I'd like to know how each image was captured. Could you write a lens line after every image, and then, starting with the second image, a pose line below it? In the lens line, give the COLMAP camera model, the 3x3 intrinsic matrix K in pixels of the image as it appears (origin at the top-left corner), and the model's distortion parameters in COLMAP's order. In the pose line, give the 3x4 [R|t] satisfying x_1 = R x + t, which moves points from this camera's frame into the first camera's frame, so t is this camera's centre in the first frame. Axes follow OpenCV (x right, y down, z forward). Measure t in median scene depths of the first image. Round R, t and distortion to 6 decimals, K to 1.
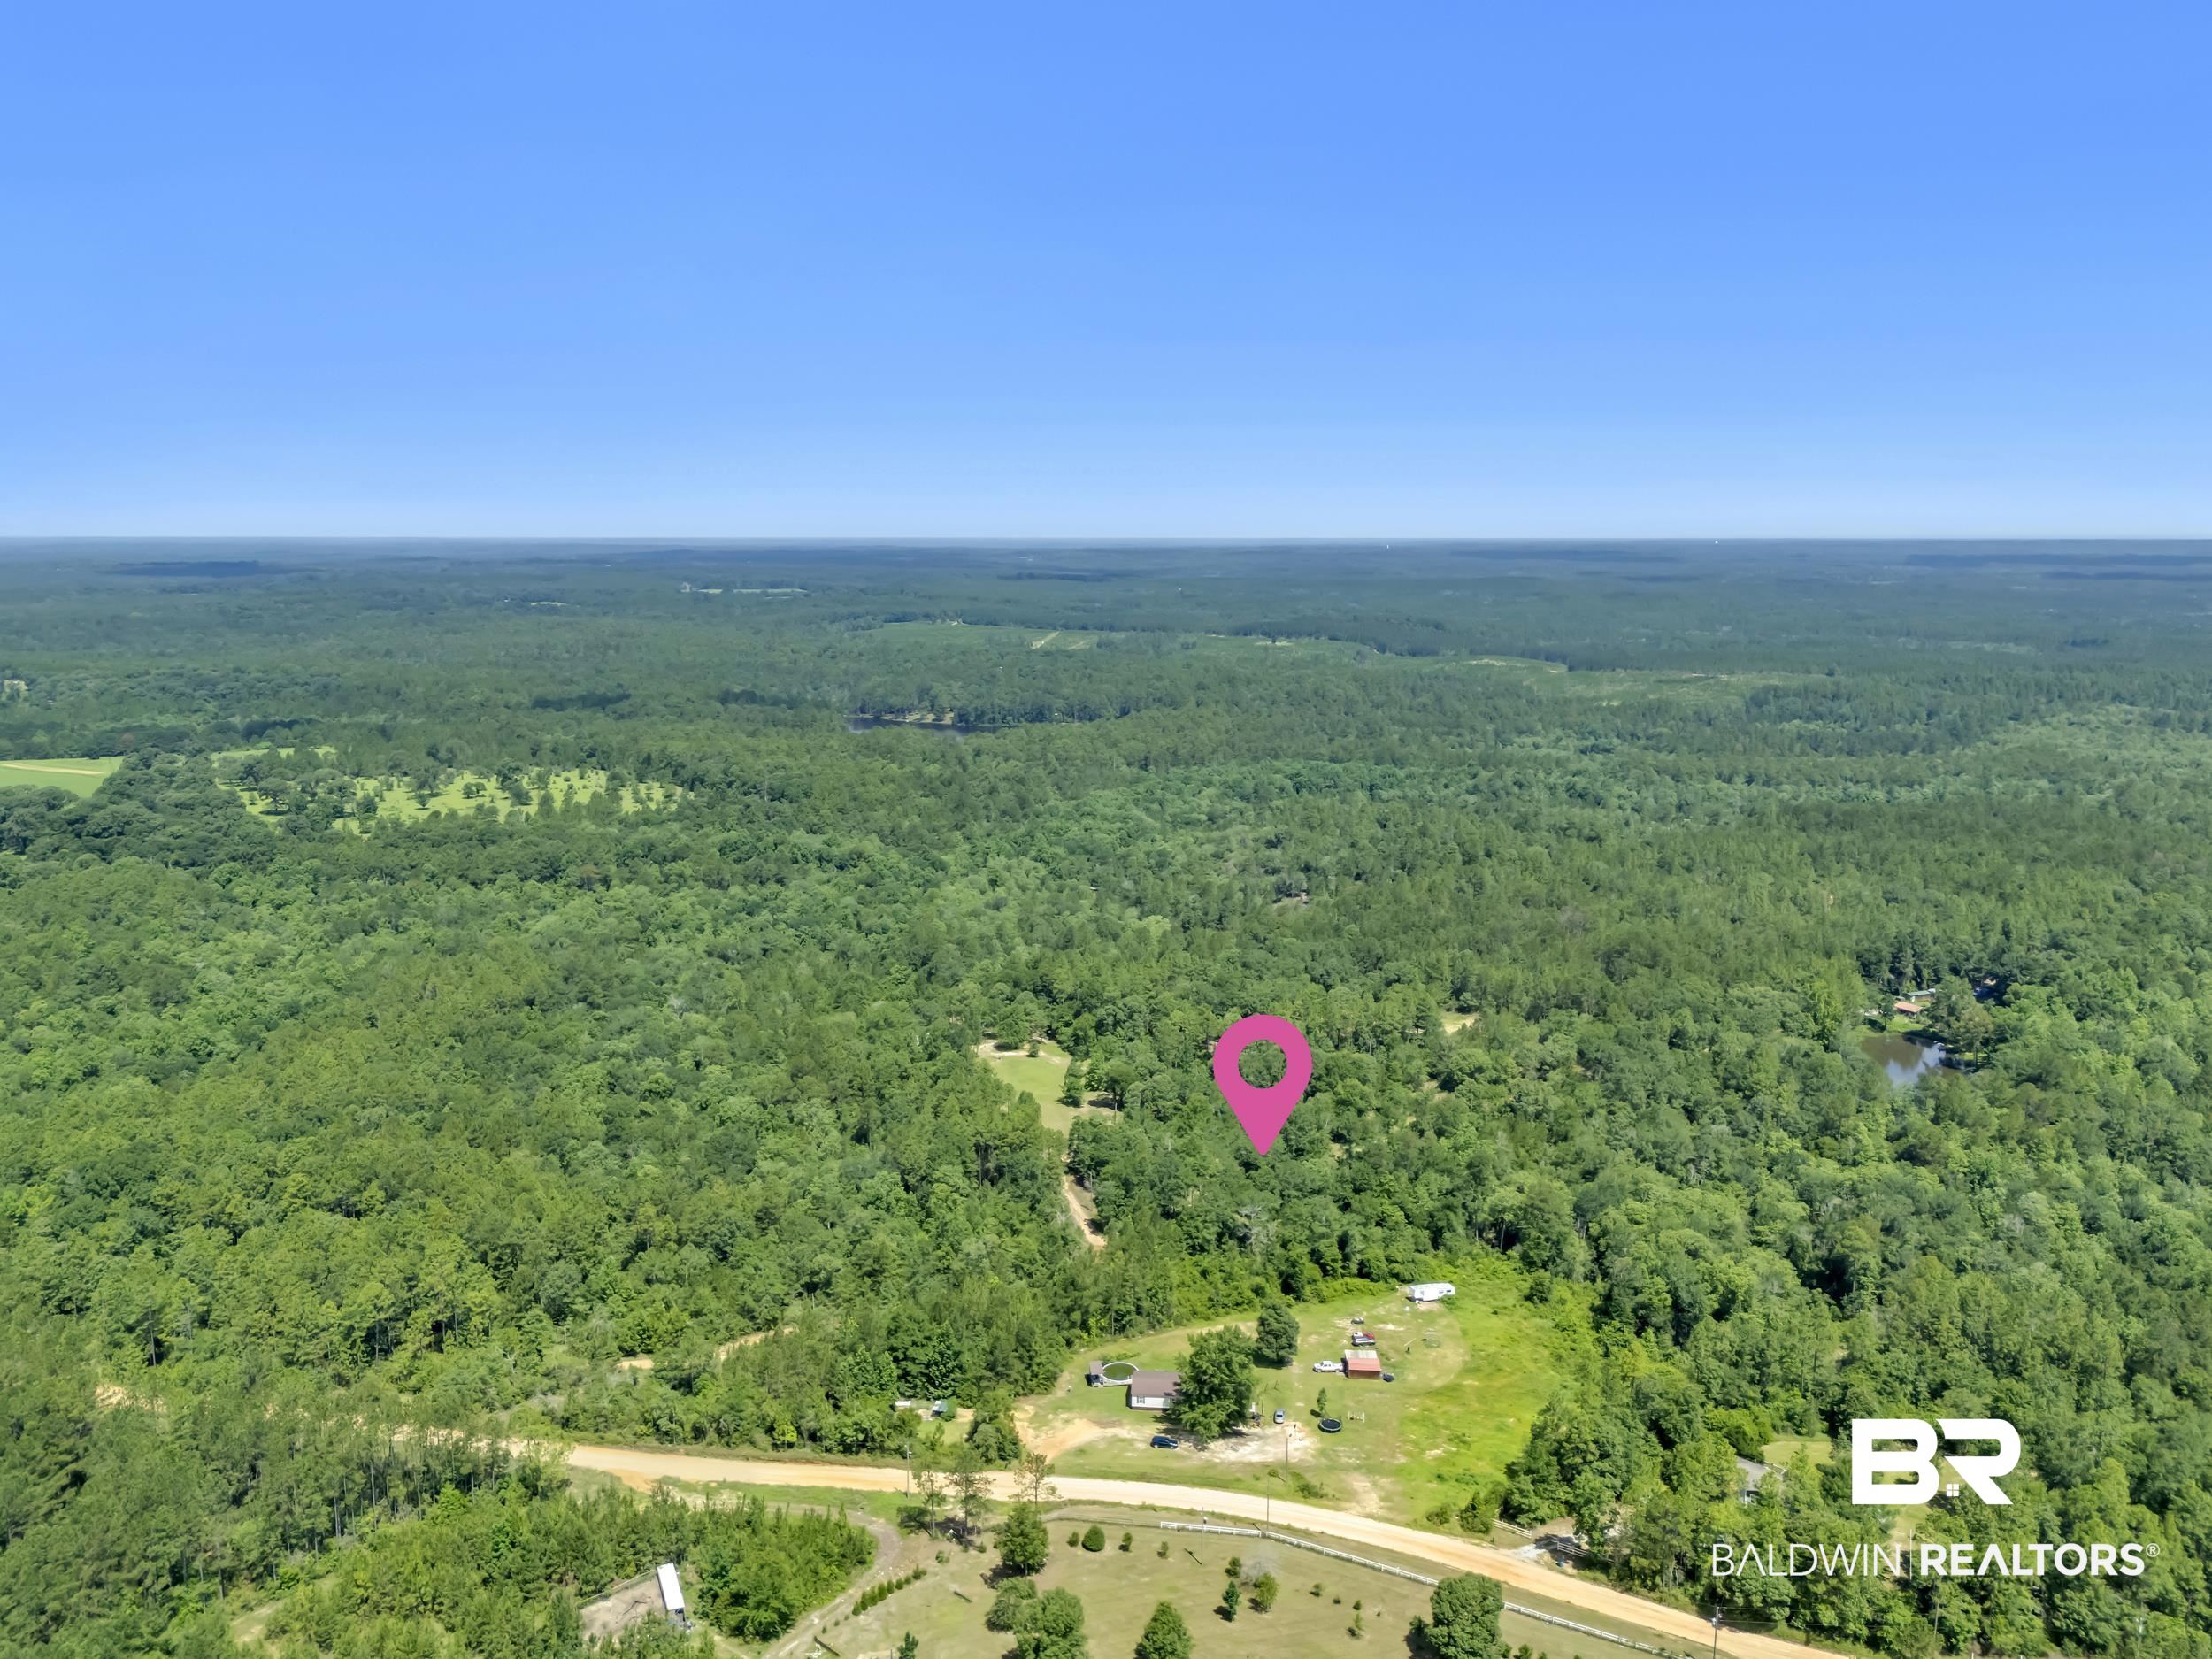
lens RADIAL K [[1581.3, 0, 1105.0], [0, 1581.3, 883.3], [0, 0, 1]] dist [0.072864, -0.055694]
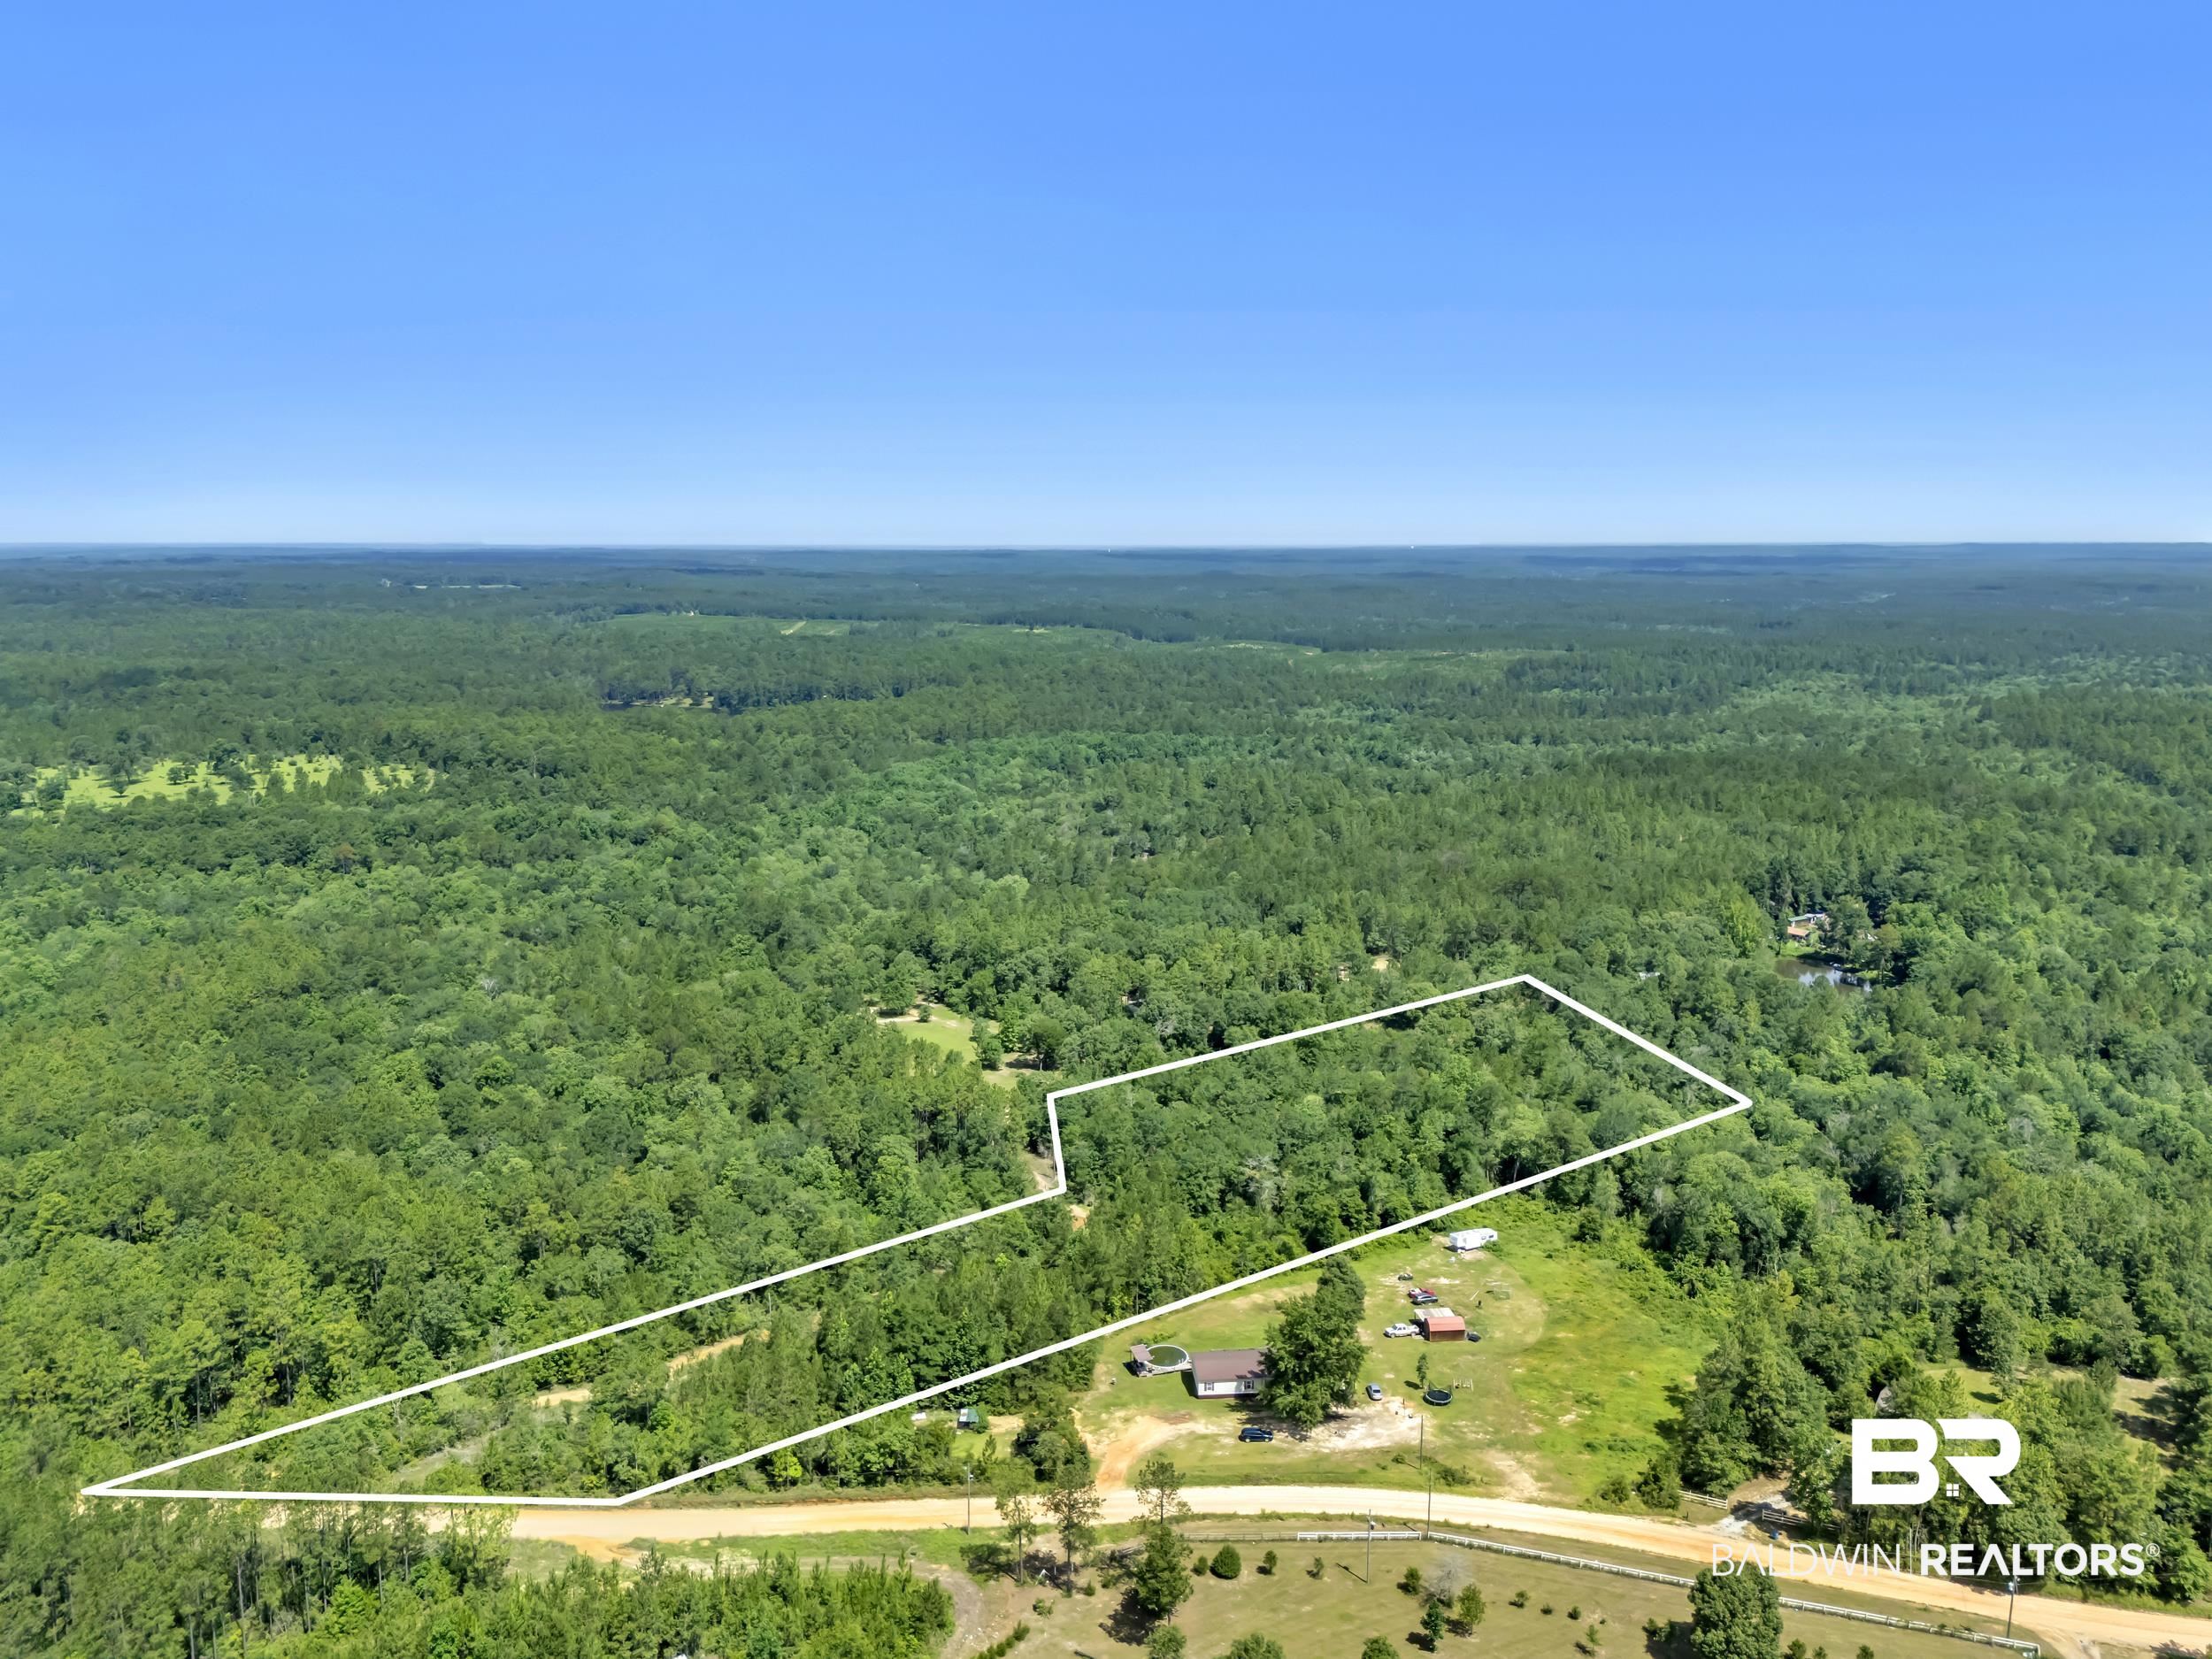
lens RADIAL K [[1581.3, 0, 1105.0], [0, 1581.3, 883.3], [0, 0, 1]] dist [0.072864, -0.055694]
pose [[0.986465, -0.035453, 0.160094, -0.103059], [0.035321, 0.999369, 0.003670, 0.039606], [-0.160123, 0.002034, 0.987095, 0.130255]]
